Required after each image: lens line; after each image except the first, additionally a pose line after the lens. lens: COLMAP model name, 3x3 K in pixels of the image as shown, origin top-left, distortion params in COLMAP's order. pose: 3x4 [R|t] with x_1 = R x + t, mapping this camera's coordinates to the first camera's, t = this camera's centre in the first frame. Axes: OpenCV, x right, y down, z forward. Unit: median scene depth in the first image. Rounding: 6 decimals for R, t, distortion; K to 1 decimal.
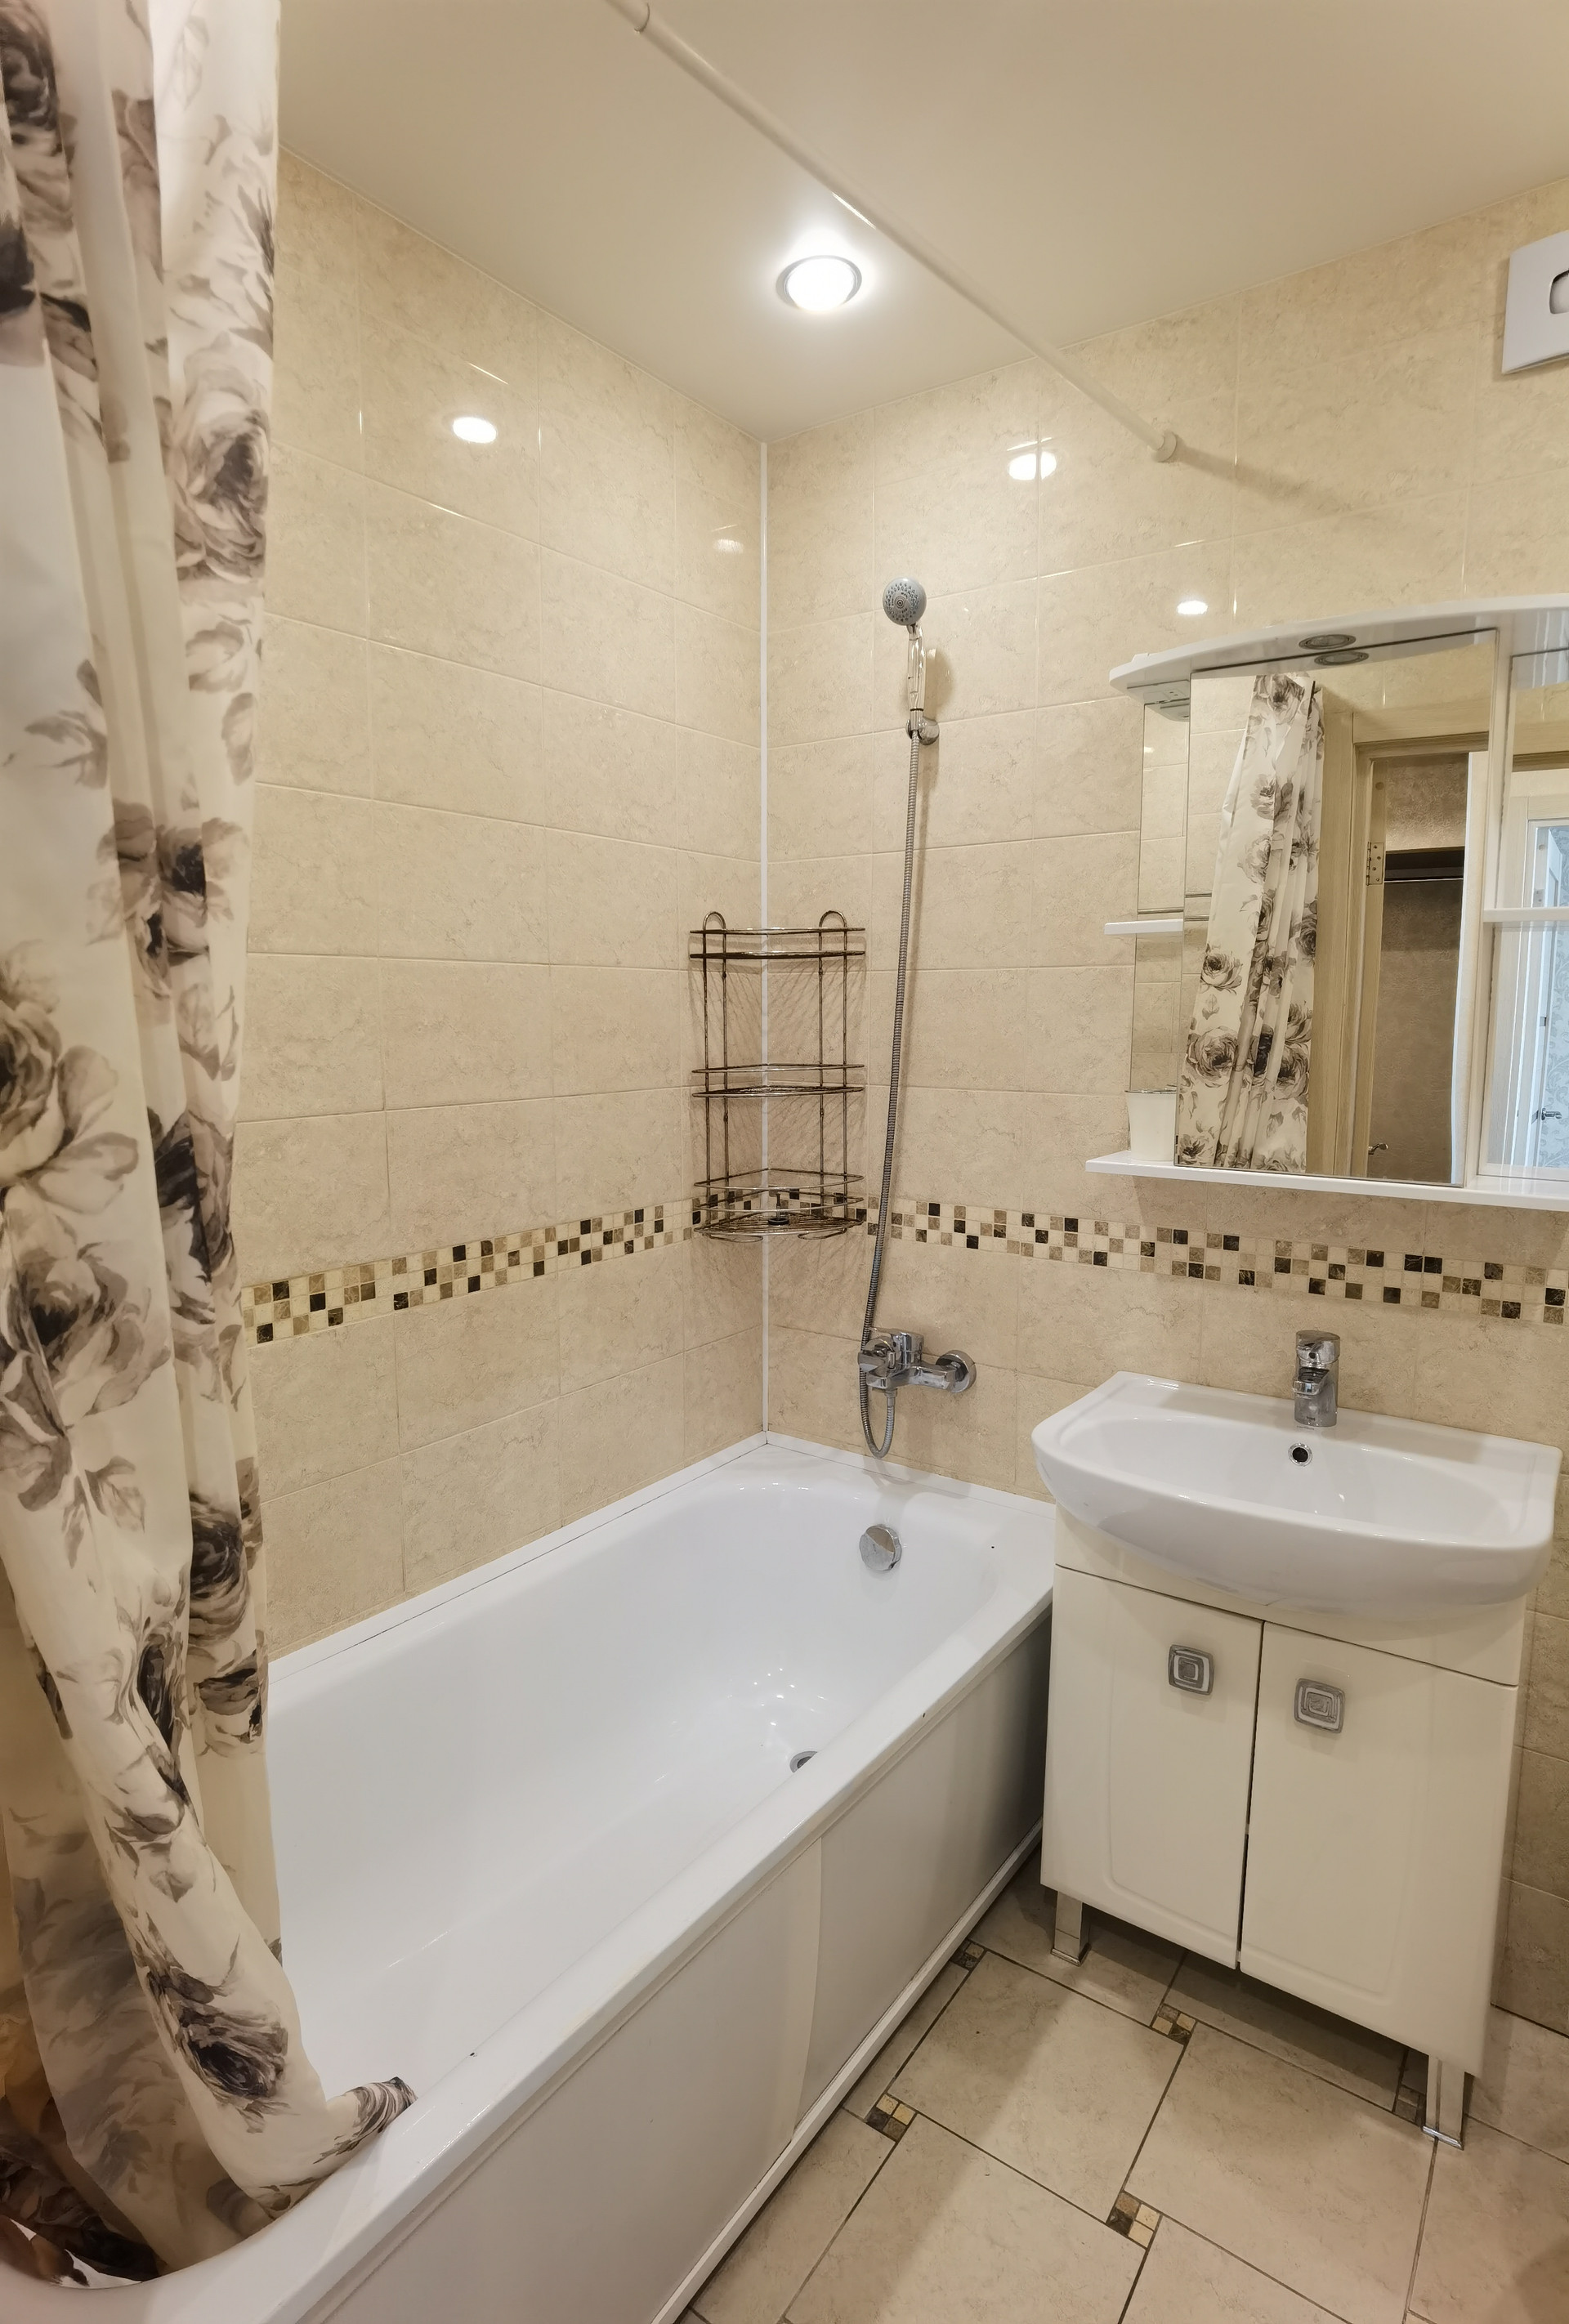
lens RADIAL K [[1235.0, 0, 774.2], [0, 1235.0, 1180.9], [0, 0, 1]] dist [-0.051082, 0.040073]
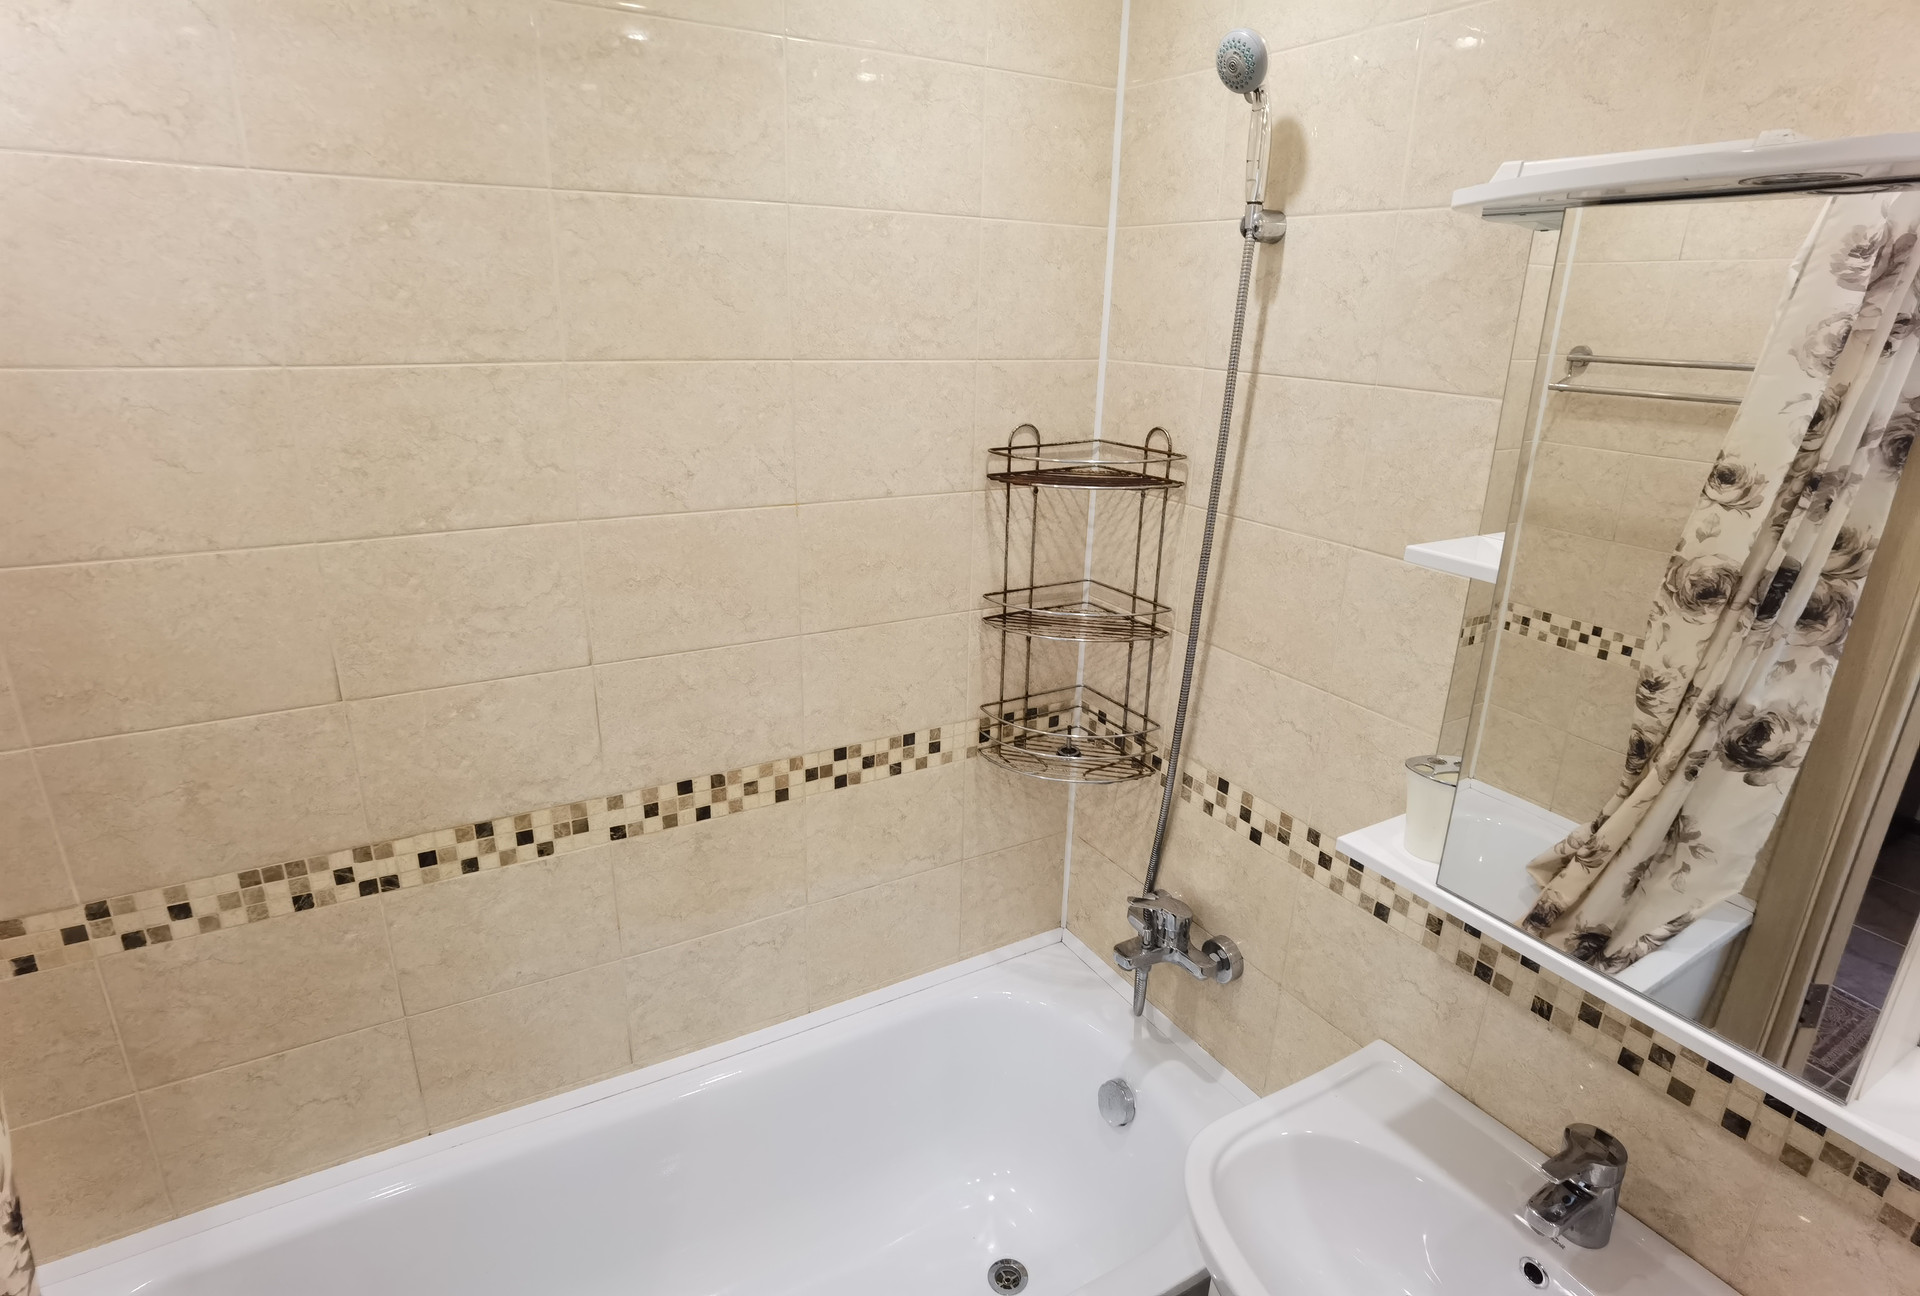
lens RADIAL K [[1020.3, 0, 963.1], [0, 1020.3, 646.4], [0, 0, 1]] dist [-0.051082, 0.040073]
pose [[0.916513, 0.154838, -0.368821, 0.258986], [-0.081823, 0.975116, 0.206044, -0.254209], [0.391546, -0.158664, 0.906376, 0.329716]]
